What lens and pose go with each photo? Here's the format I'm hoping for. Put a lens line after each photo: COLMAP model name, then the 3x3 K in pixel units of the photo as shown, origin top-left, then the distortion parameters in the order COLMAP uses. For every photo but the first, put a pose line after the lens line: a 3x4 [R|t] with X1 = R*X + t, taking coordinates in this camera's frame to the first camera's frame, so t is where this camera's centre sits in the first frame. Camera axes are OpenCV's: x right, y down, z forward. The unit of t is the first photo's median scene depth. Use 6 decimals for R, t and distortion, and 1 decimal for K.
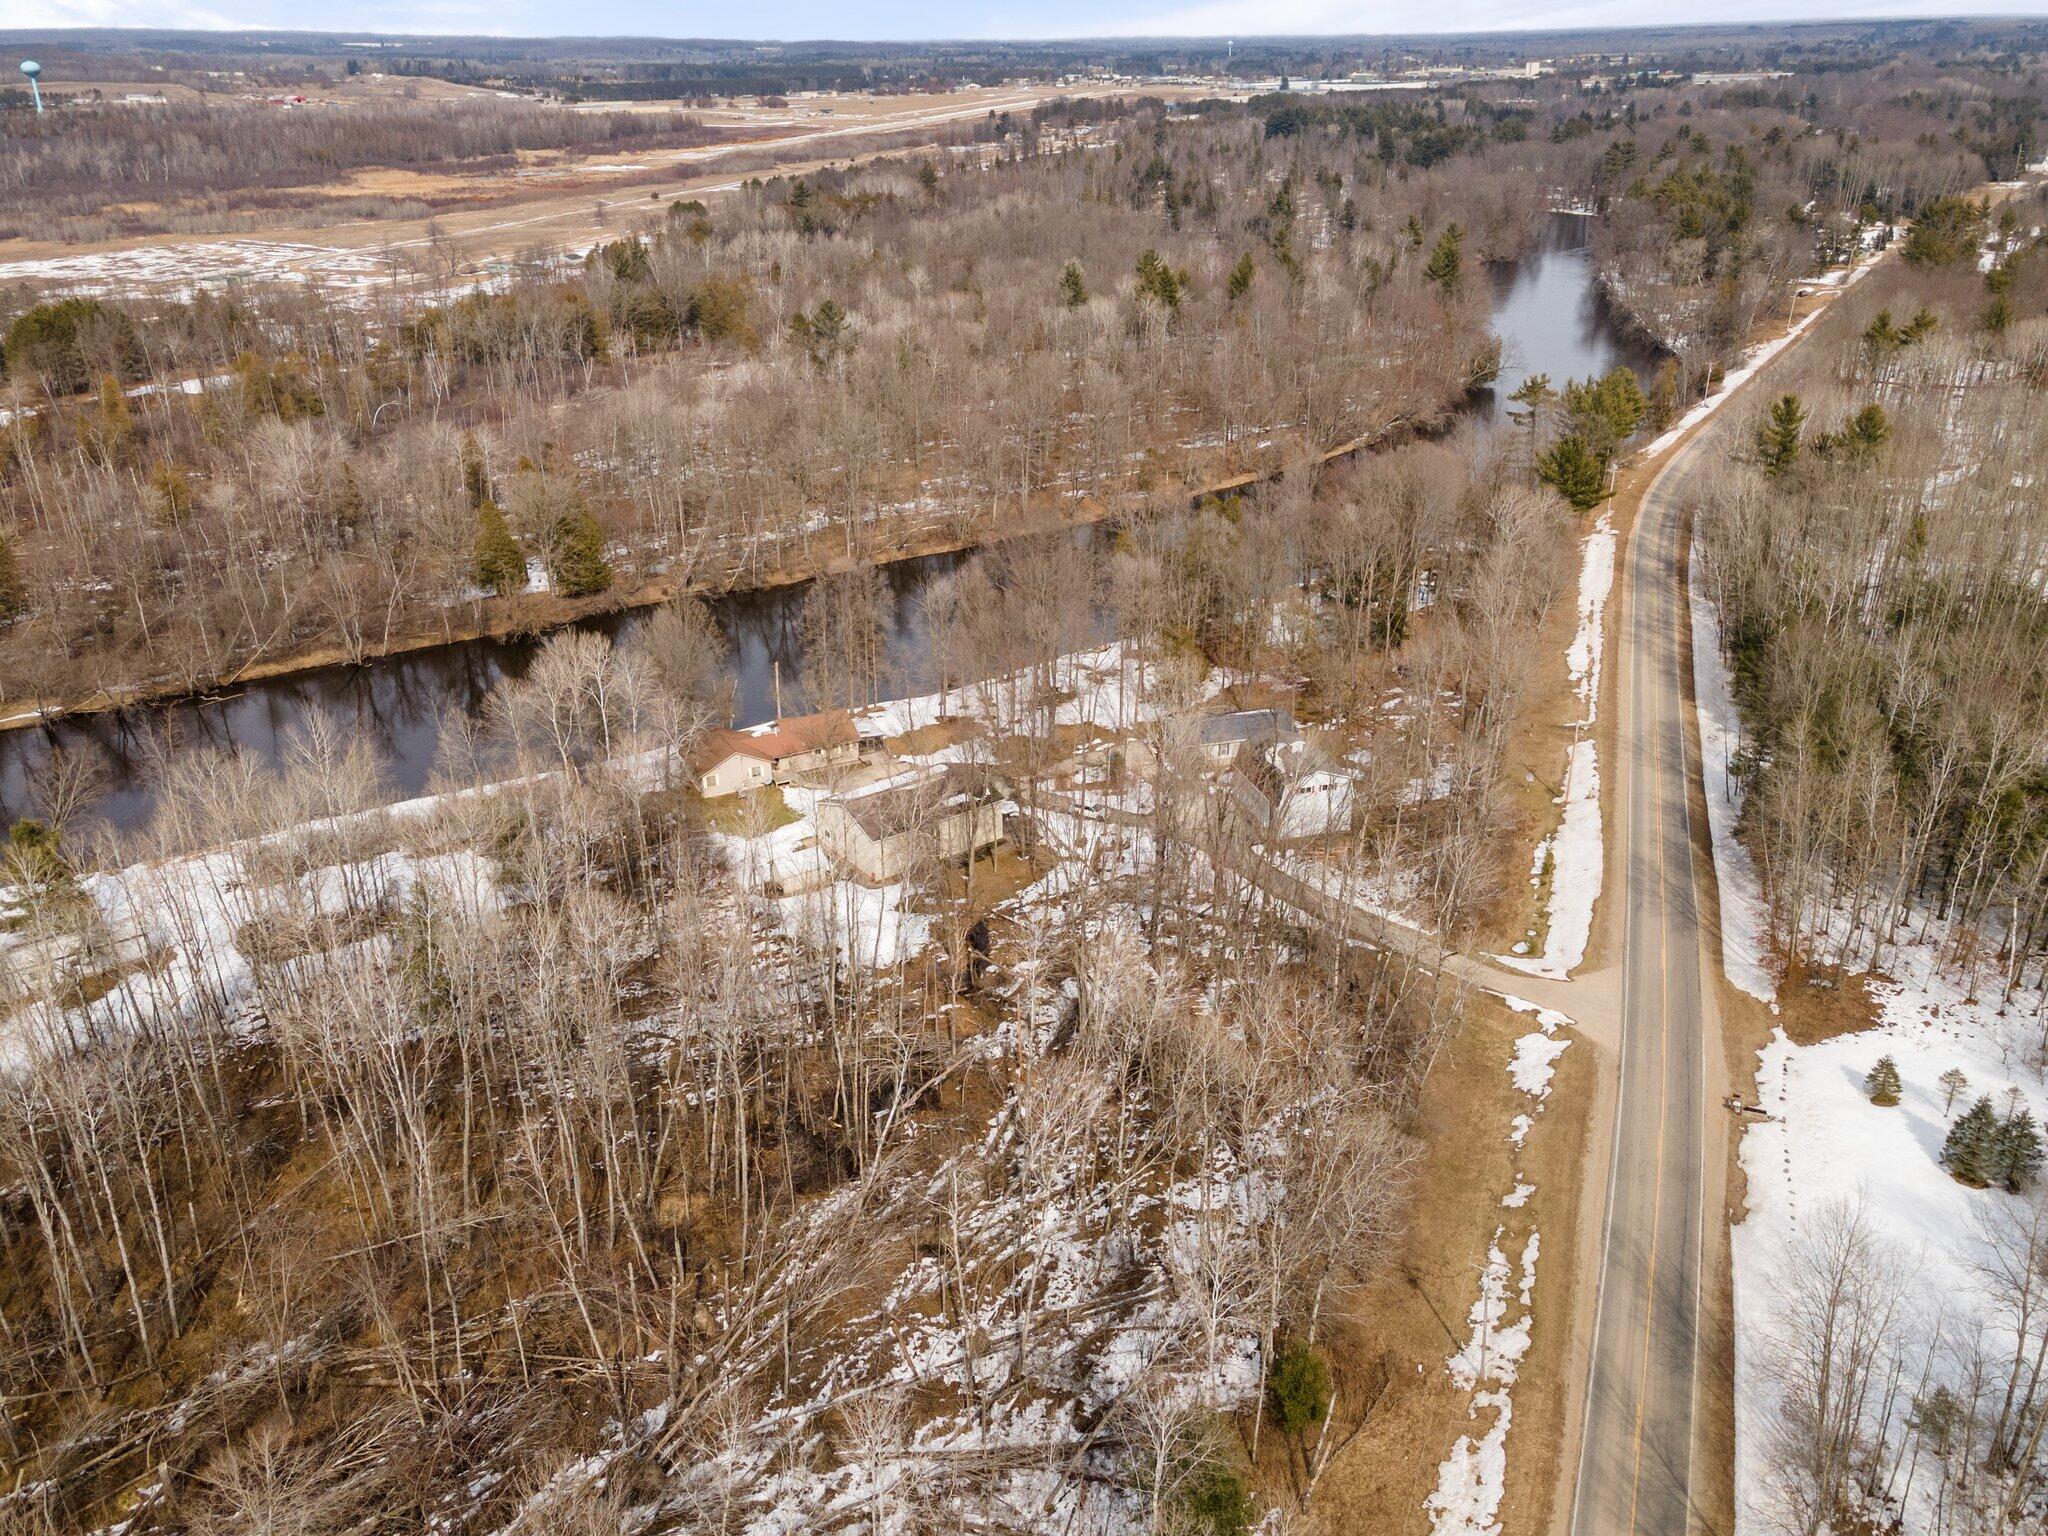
lens RADIAL K [[1535.8, 0, 1024.0], [0, 1535.8, 768.0], [0, 0, 1]] dist [0.045689, -0.003493]
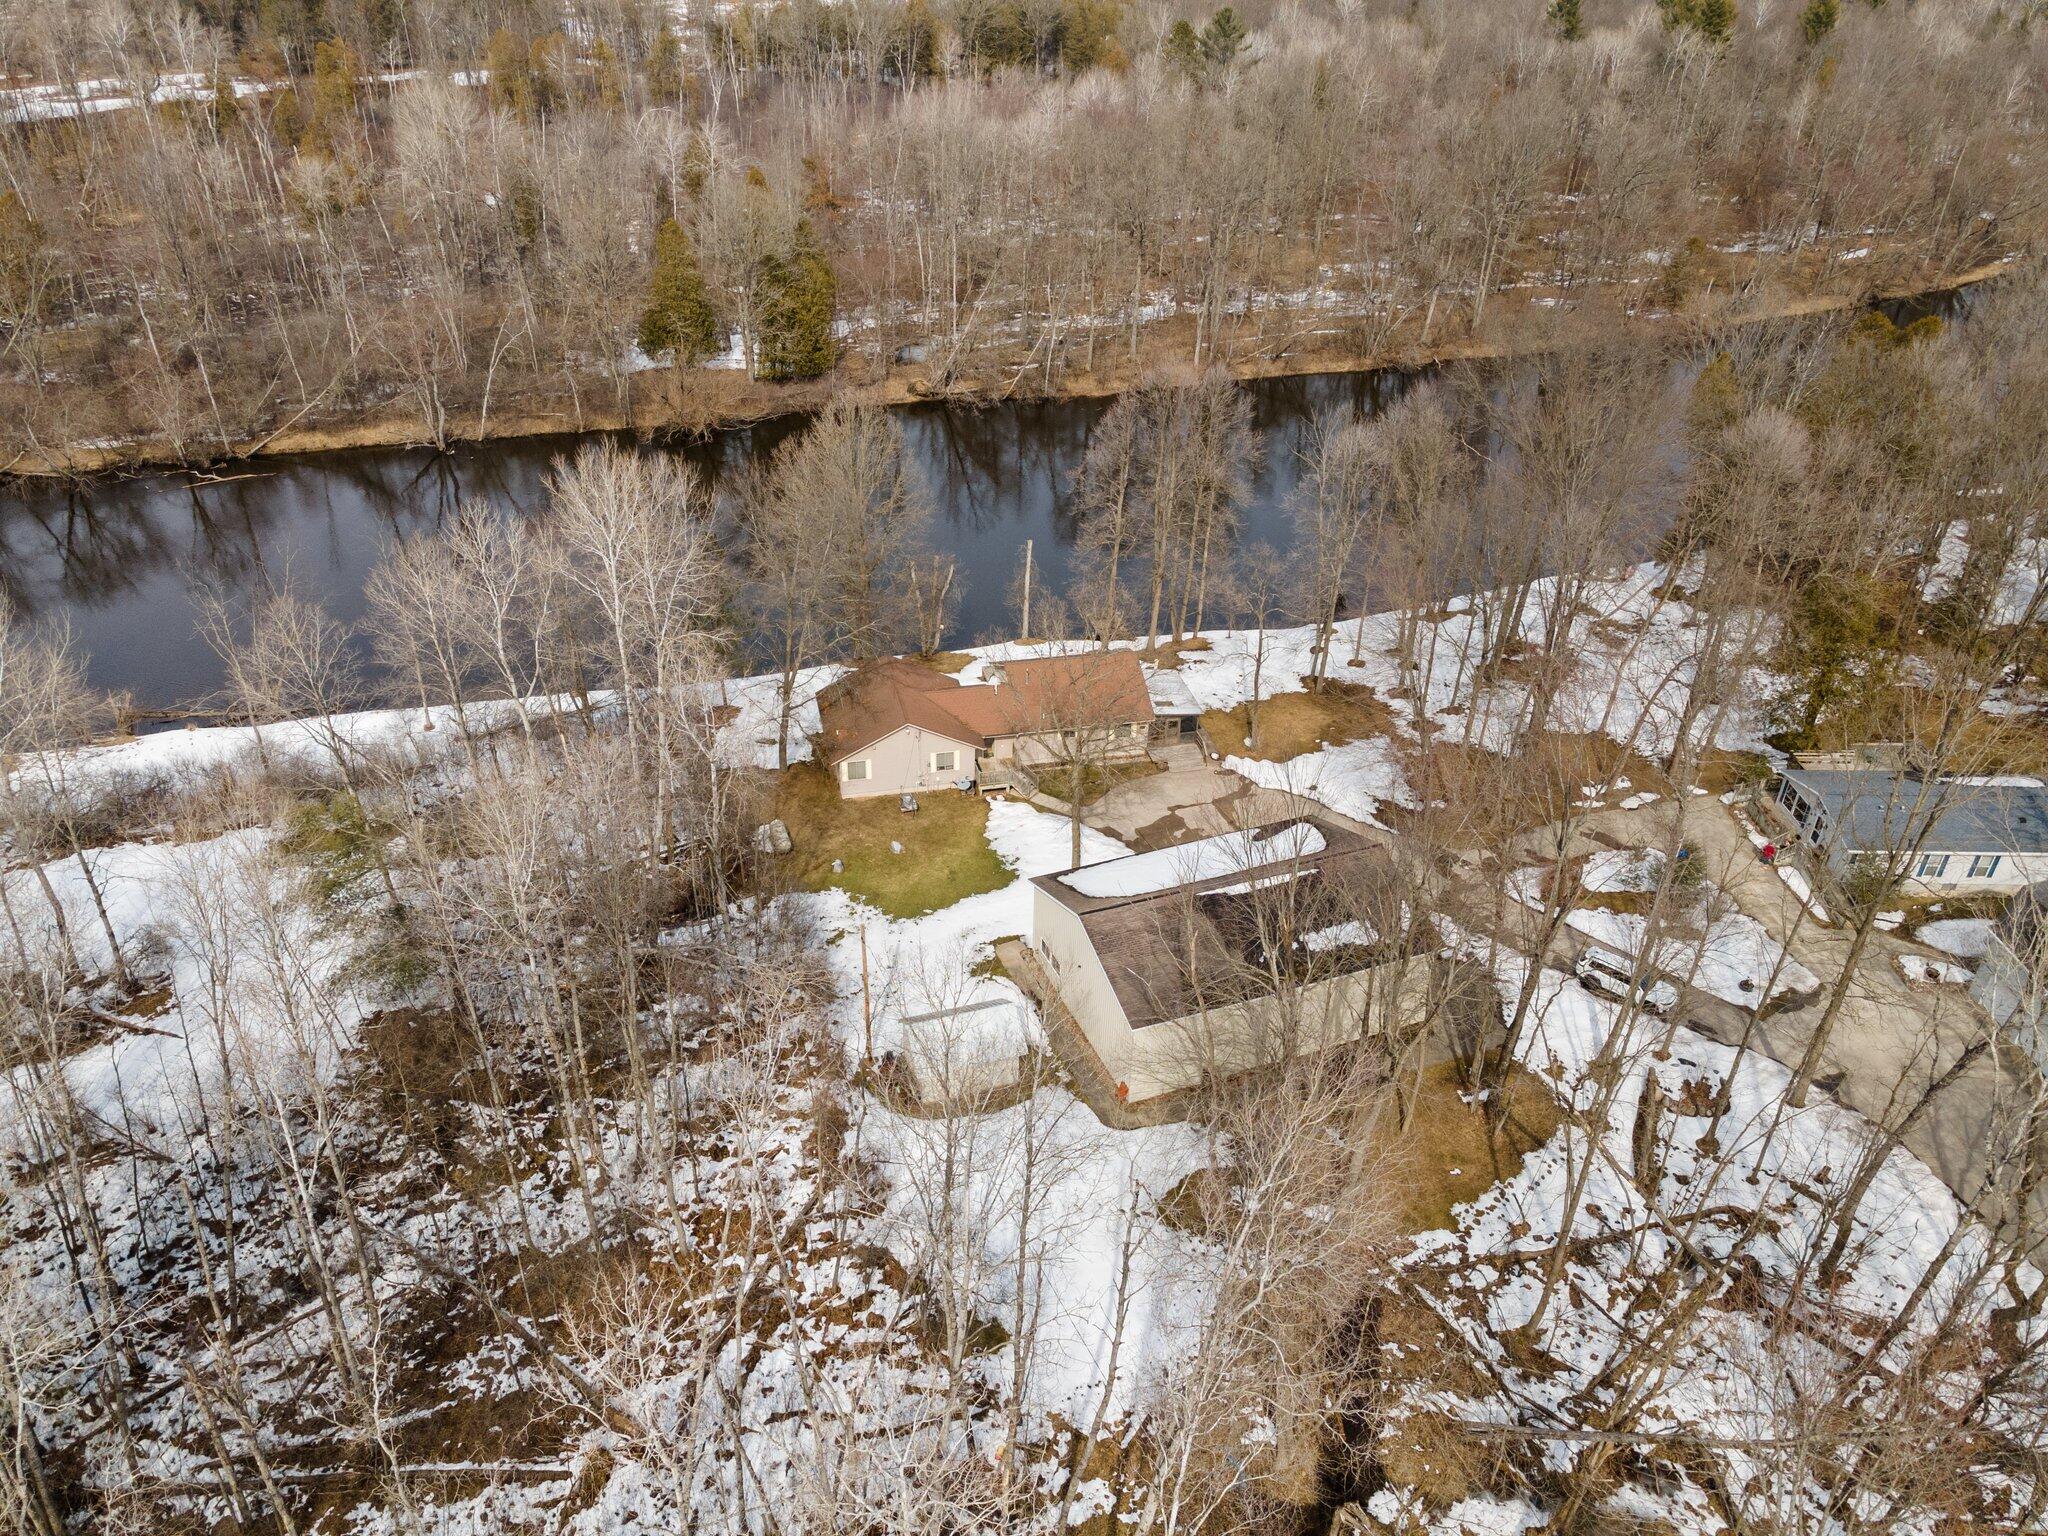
lens RADIAL K [[1489.8, 0, 1021.5], [0, 1489.8, 758.4], [0, 0, 1]] dist [0.050214, 0.002428]
pose [[0.967712, 0.157687, -0.196643, -0.042147], [-0.133569, 0.982413, 0.130475, -0.056645], [0.213759, -0.099997, 0.971755, 0.433167]]
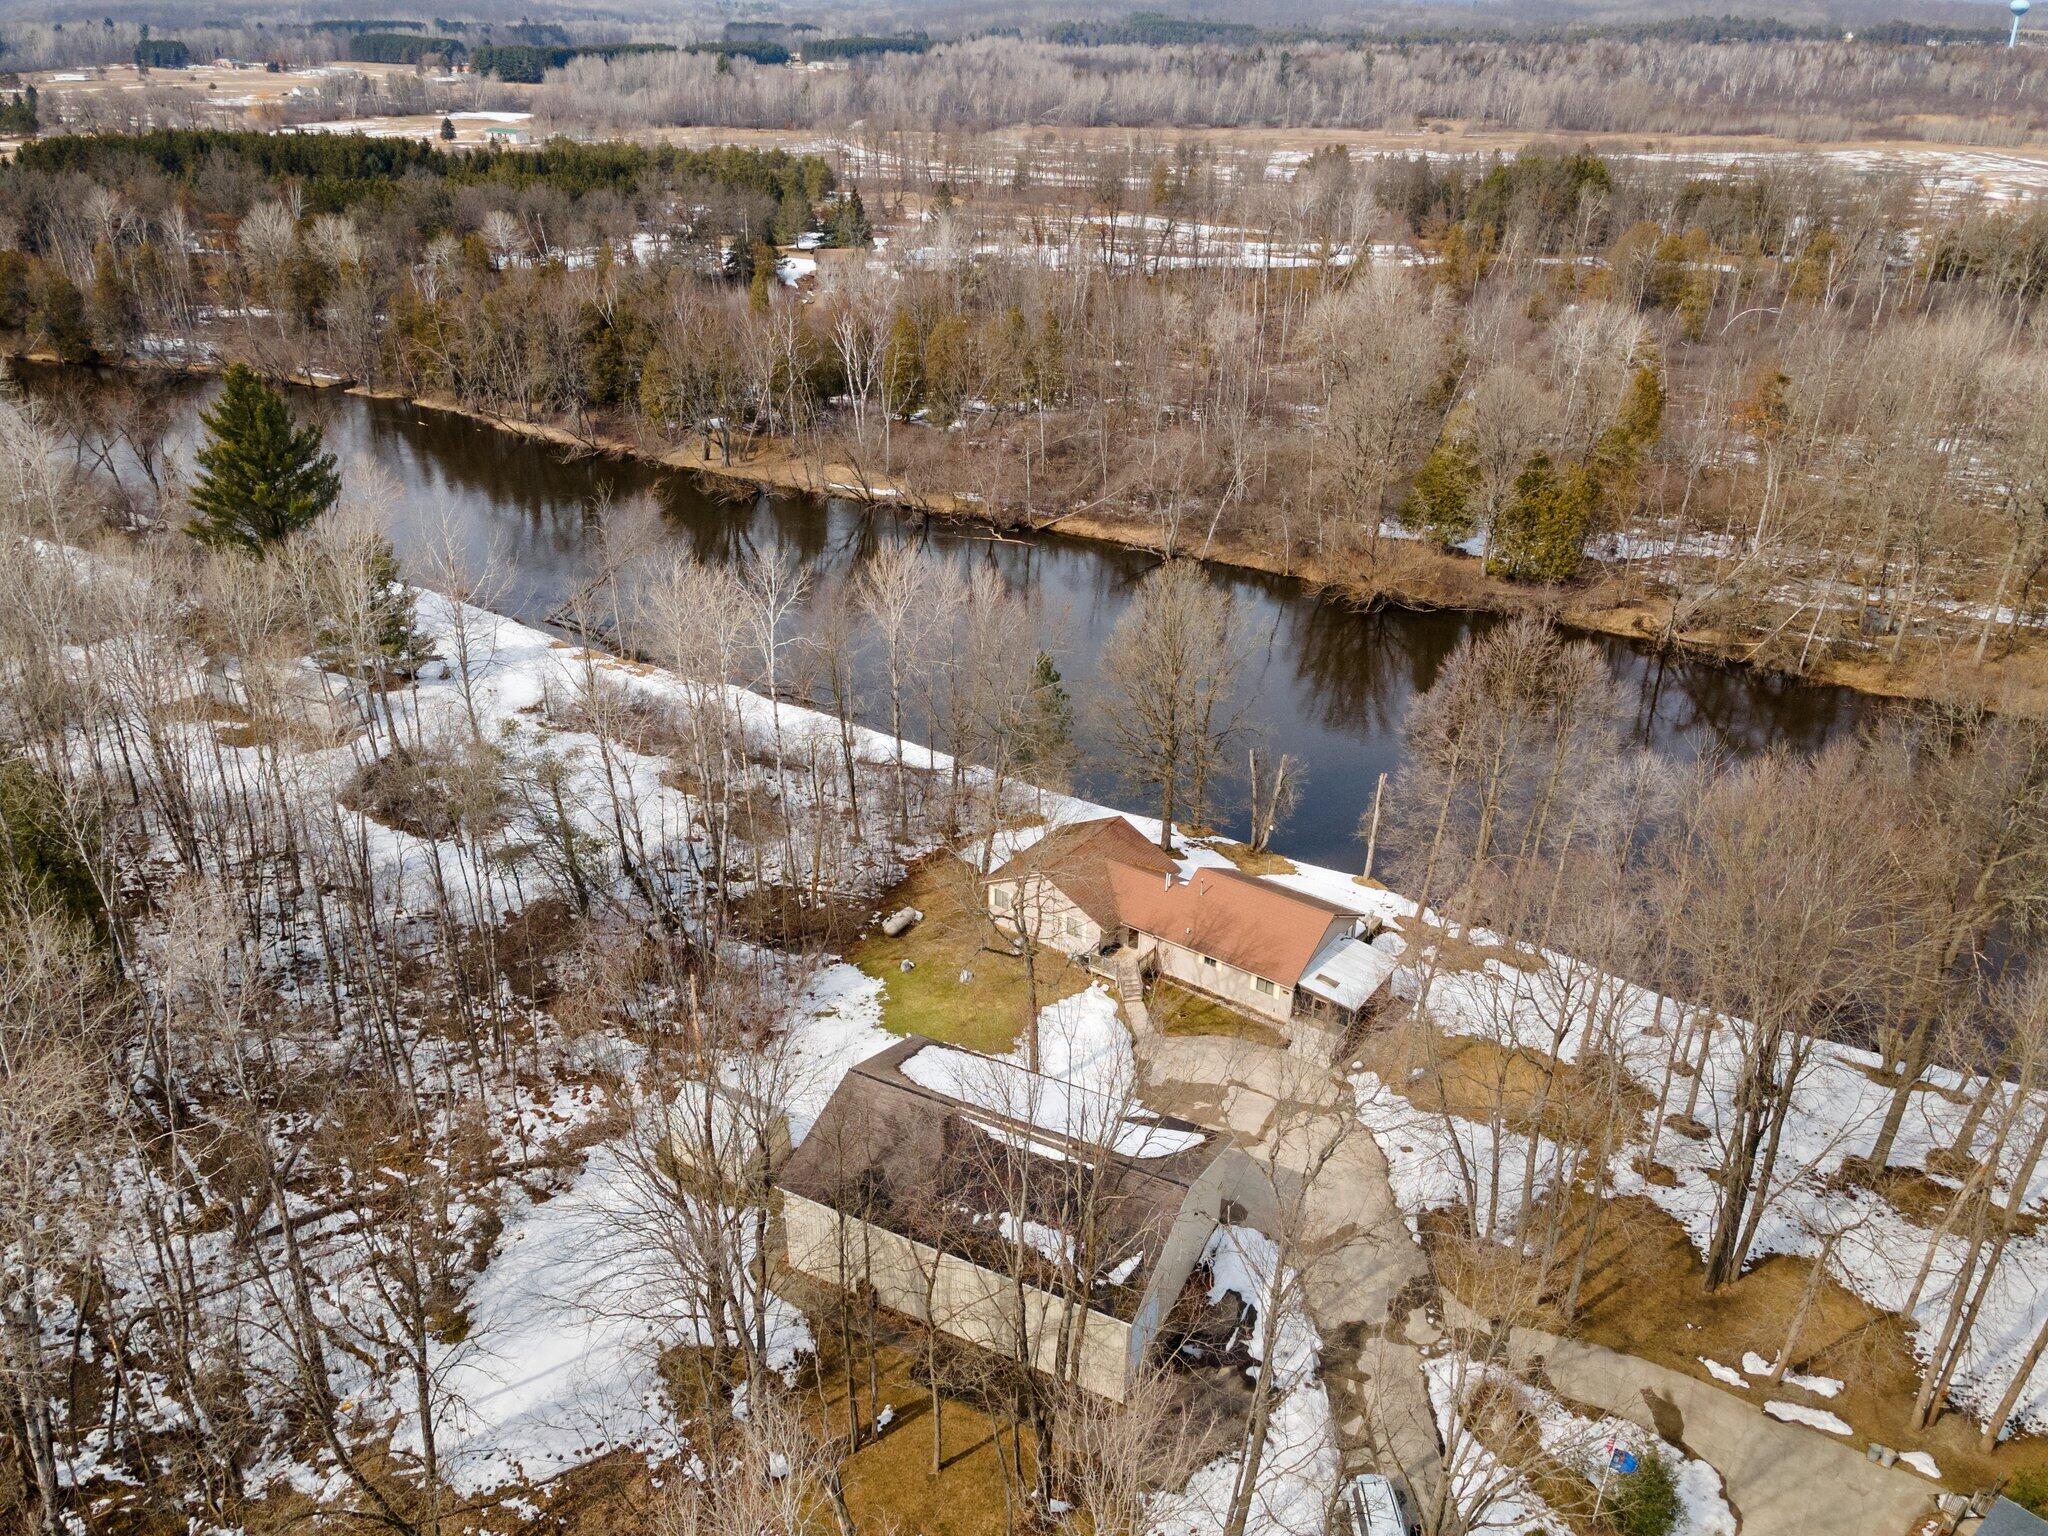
lens RADIAL K [[1488.6, 0, 1024.0], [0, 1488.6, 768.0], [0, 0, 1]] dist [0.036427, -0.010491]
pose [[0.451075, 0.416635, -0.789270, 0.152740], [-0.389312, 0.887632, 0.246062, -0.132490], [0.803099, 0.196280, 0.562589, 0.586042]]
